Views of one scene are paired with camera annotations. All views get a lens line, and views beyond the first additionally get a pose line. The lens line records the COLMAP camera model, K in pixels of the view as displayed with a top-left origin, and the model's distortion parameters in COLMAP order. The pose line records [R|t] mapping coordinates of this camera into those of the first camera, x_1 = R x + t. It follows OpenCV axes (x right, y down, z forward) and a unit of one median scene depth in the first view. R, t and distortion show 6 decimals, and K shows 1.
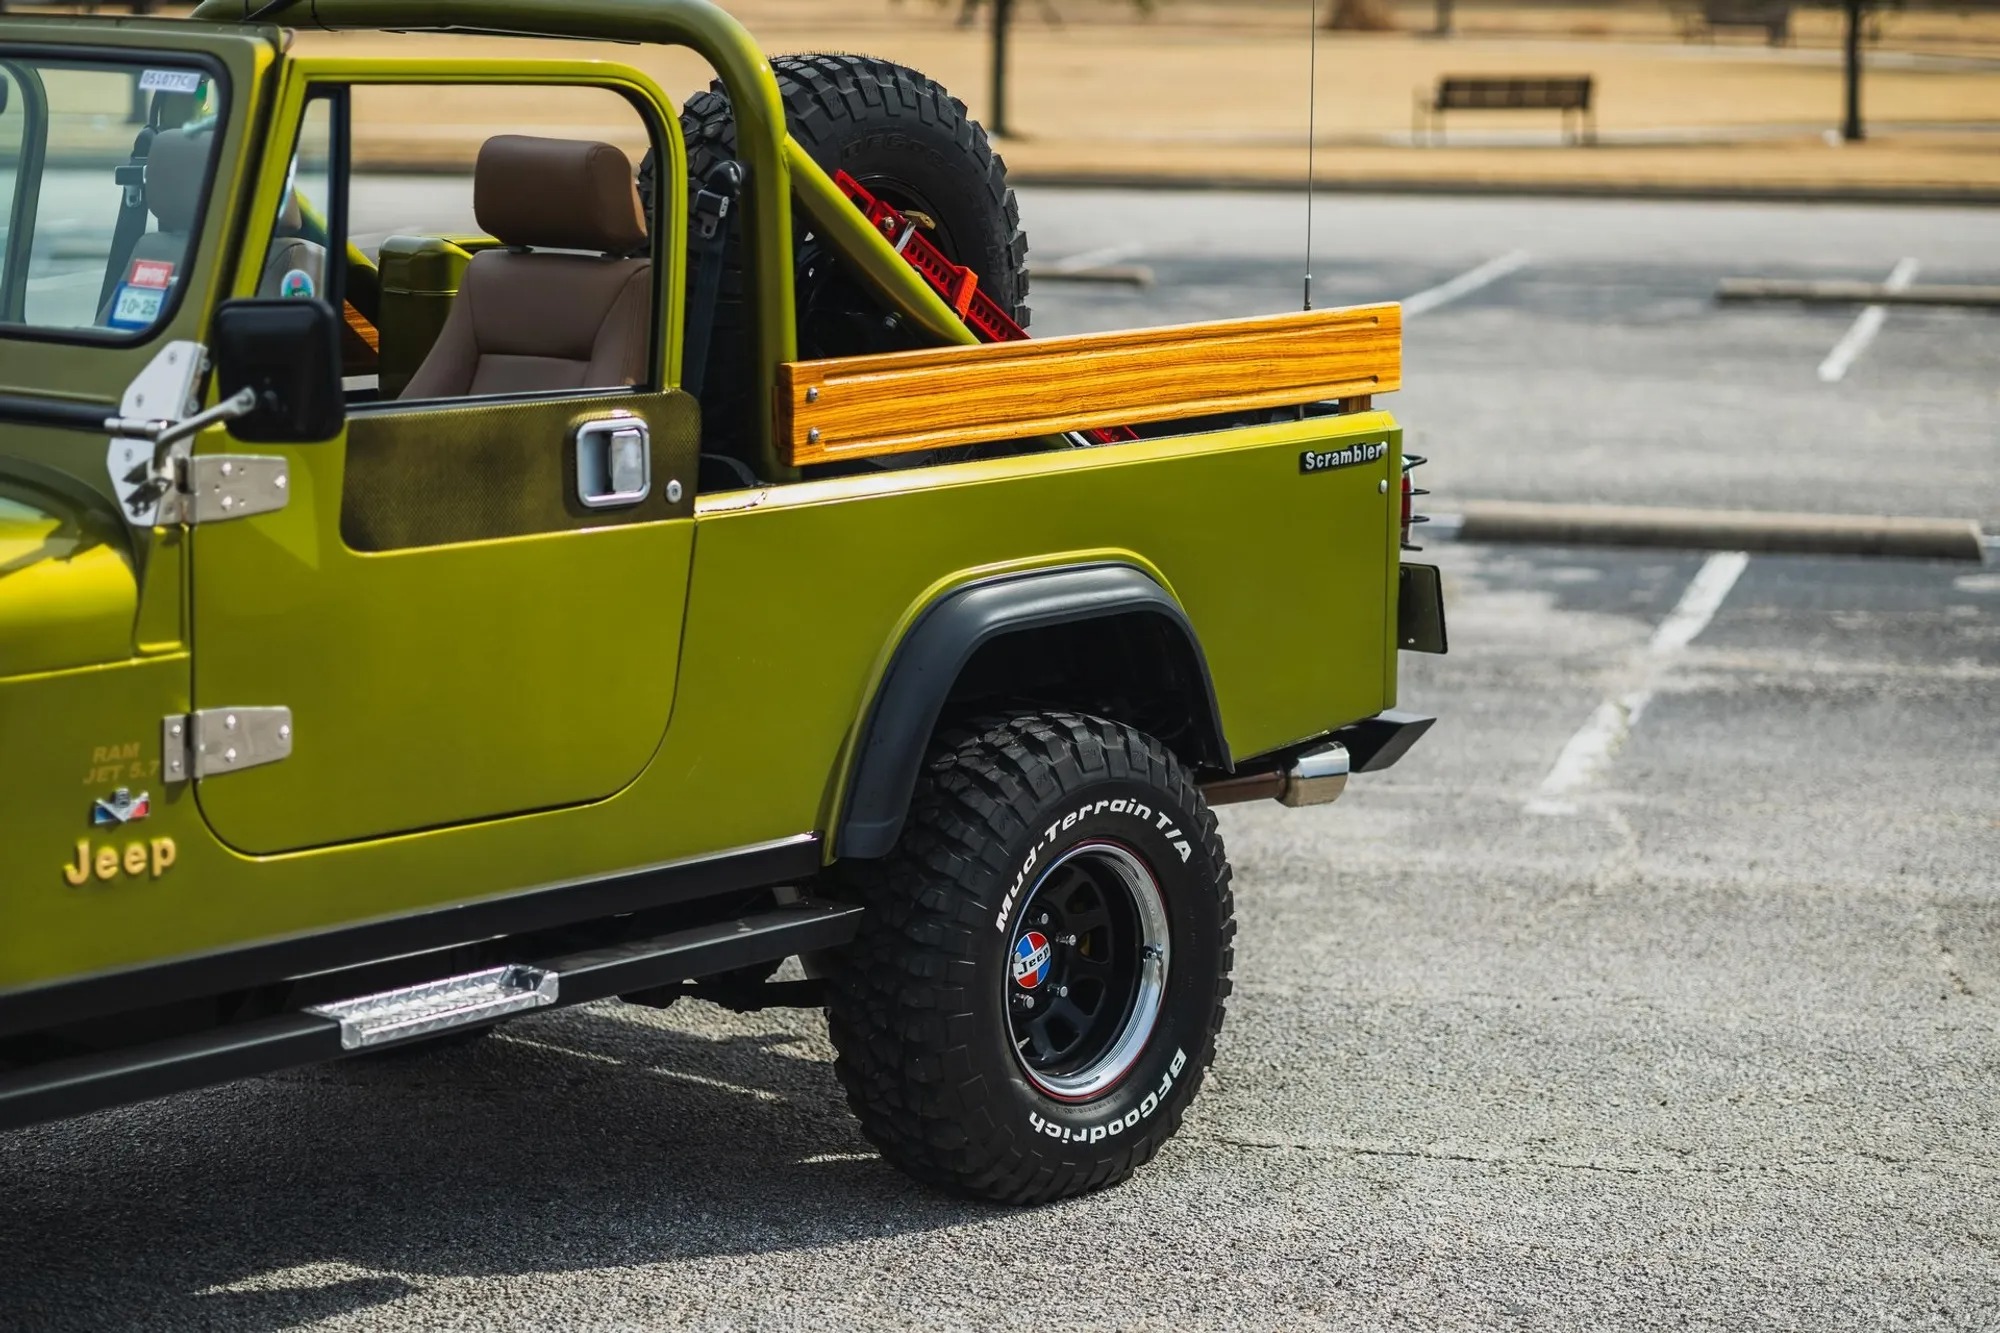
lens RADIAL K [[4992.1, 0, 1003.8], [0, 4992.1, 666.2], [0, 0, 1]] dist [0.038623, 0.000000]
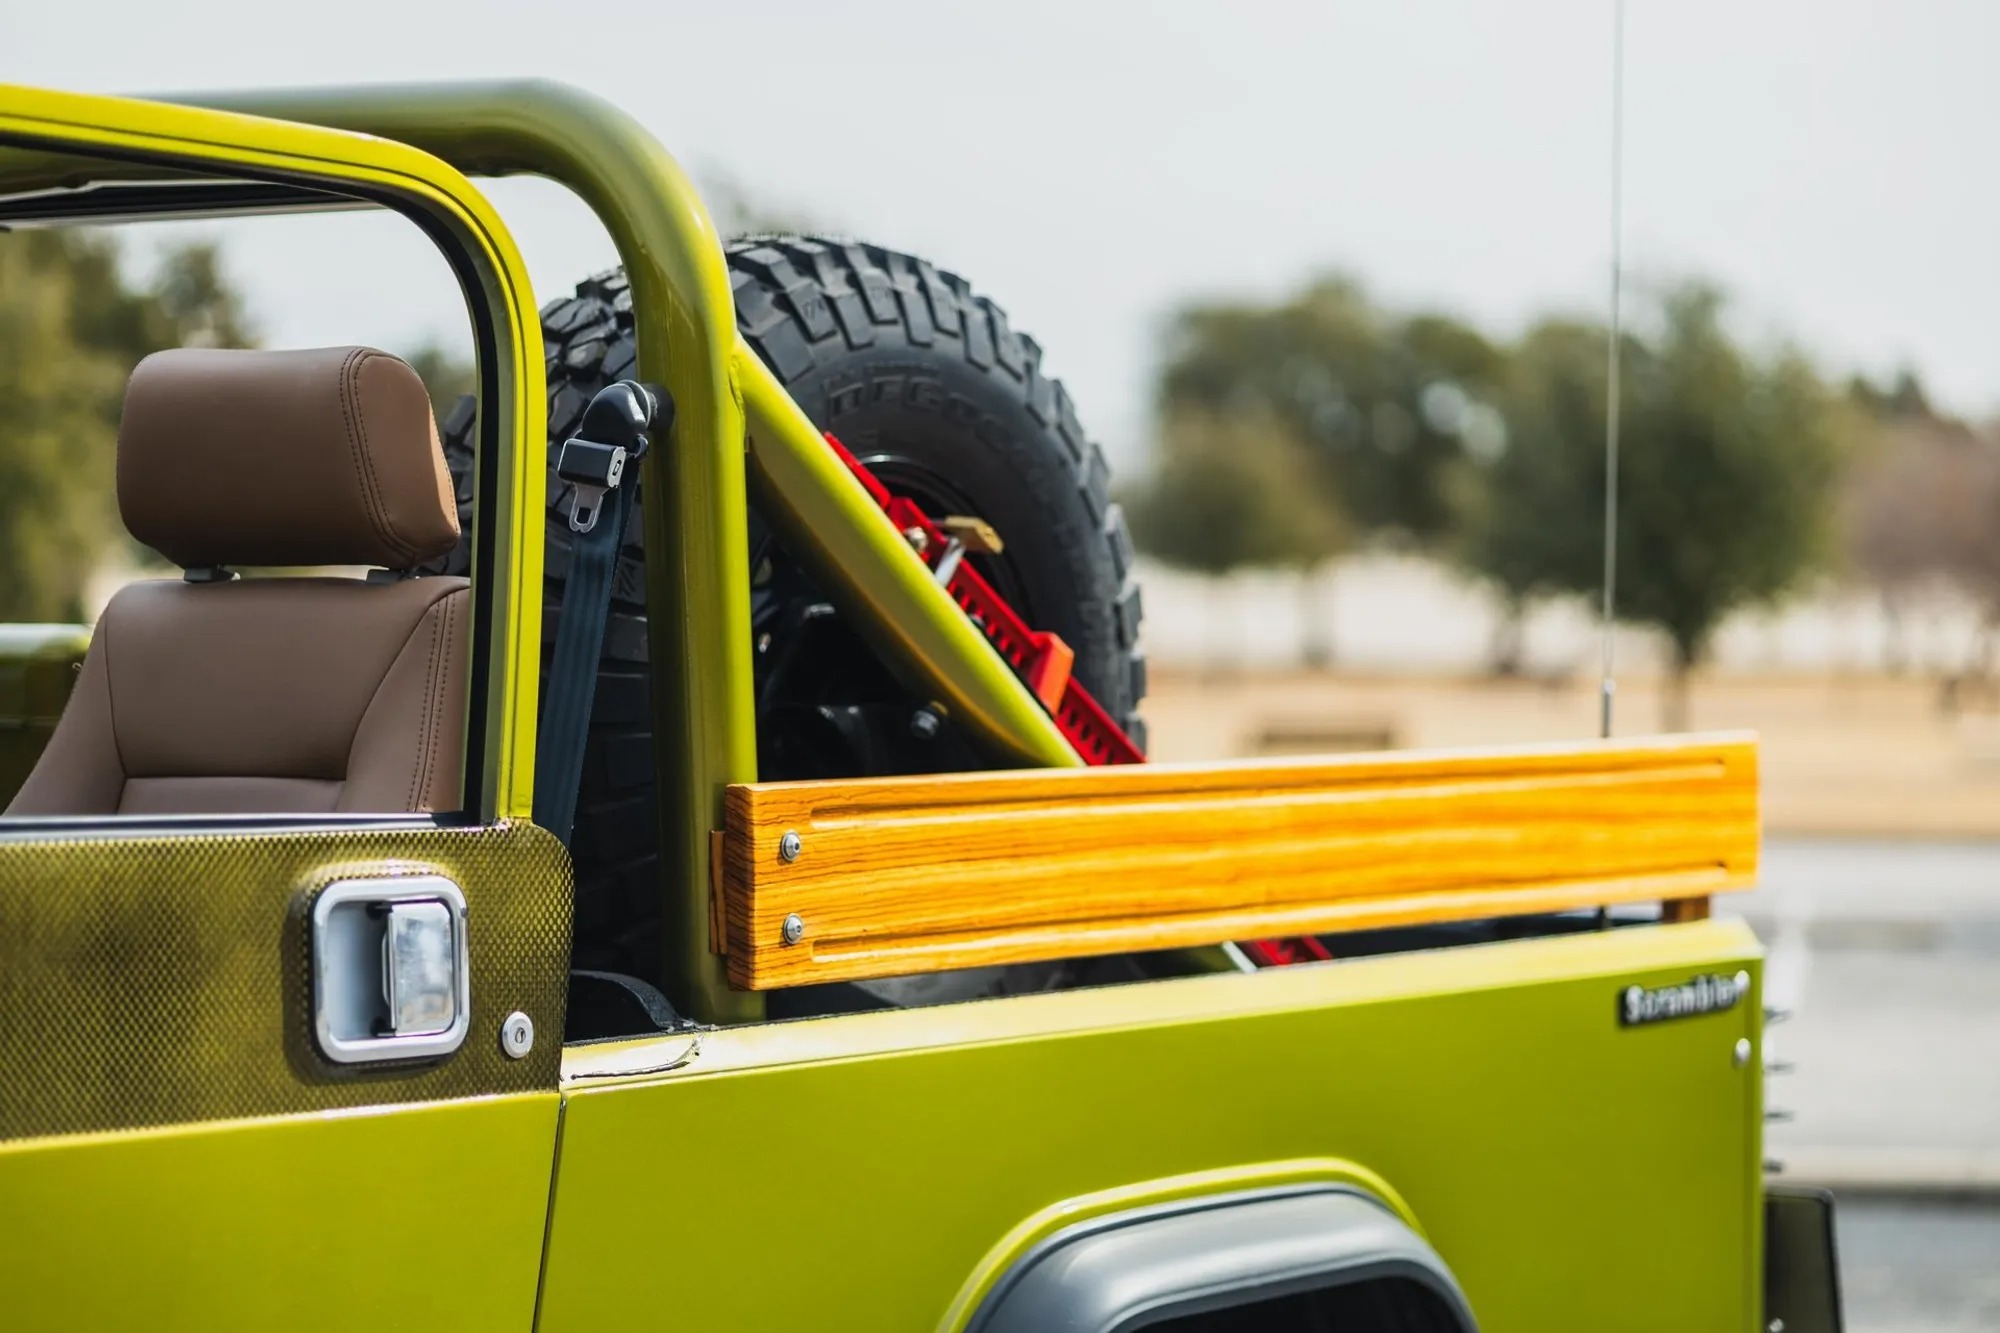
lens RADIAL K [[4992.1, 0, 994.9], [0, 4992.1, 660.6], [0, 0, 1]] dist [0.038623, 0.000000]
pose [[0.998882, -0.005967, 0.046895, -0.040260], [0.012301, 0.990636, -0.135977, -0.004411], [-0.045644, 0.136402, 0.989602, 0.488823]]
